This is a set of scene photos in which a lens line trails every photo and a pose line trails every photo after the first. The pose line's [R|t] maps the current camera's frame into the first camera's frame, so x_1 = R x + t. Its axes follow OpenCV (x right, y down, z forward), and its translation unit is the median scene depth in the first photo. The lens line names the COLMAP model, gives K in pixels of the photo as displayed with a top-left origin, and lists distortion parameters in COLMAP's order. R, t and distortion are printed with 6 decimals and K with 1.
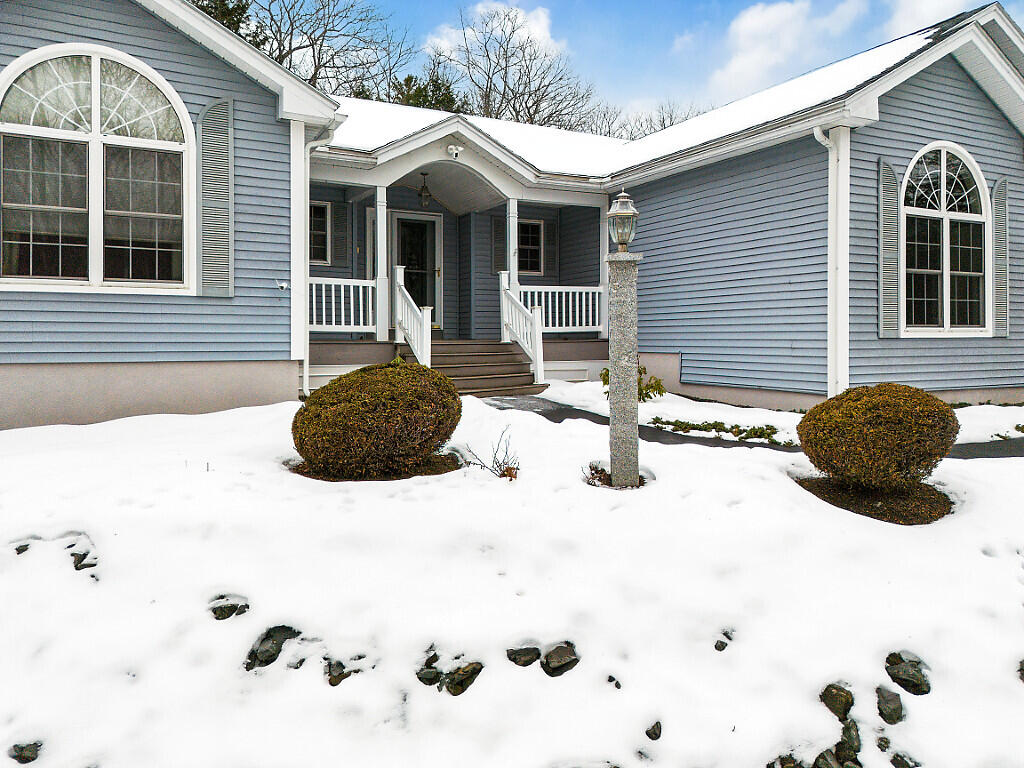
lens RADIAL K [[729.4, 0, 511.2], [0, 729.4, 337.4], [0, 0, 1]] dist [0.065328, -0.047861]
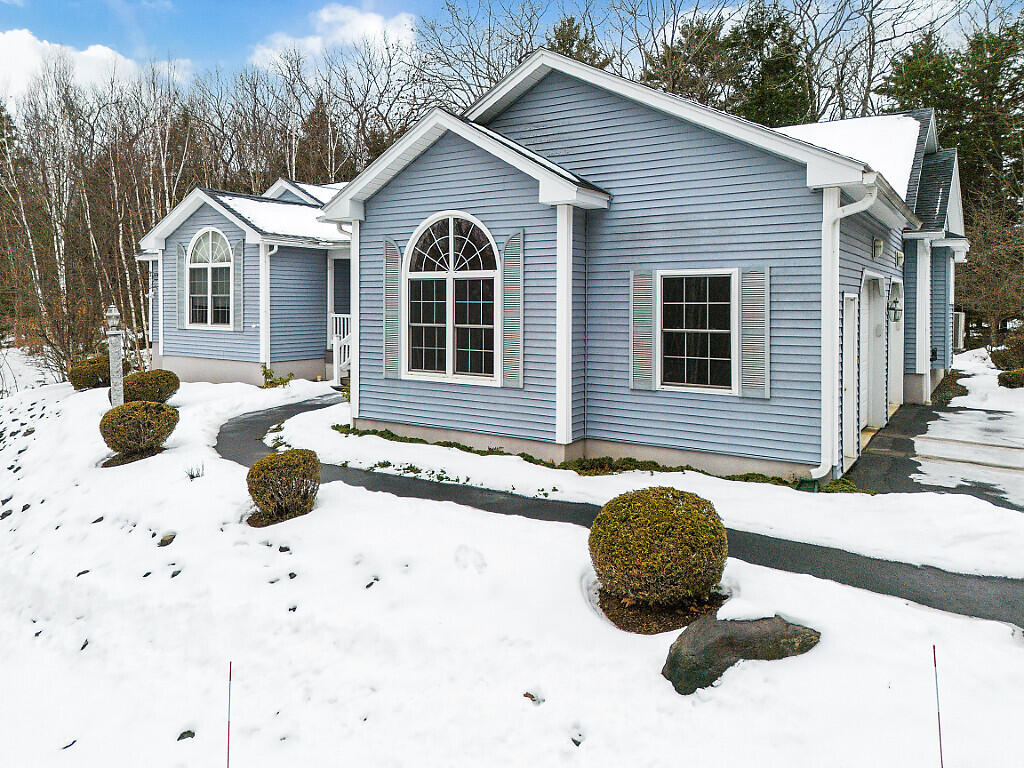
lens RADIAL K [[729.4, 0, 518.9], [0, 729.4, 317.6], [0, 0, 1]] dist [0.065328, -0.047861]
pose [[0.499175, 0.022648, -0.866205, 1.634068], [-0.009122, 0.999740, 0.020883, -0.126227], [0.866453, -0.002523, 0.499252, 0.542343]]
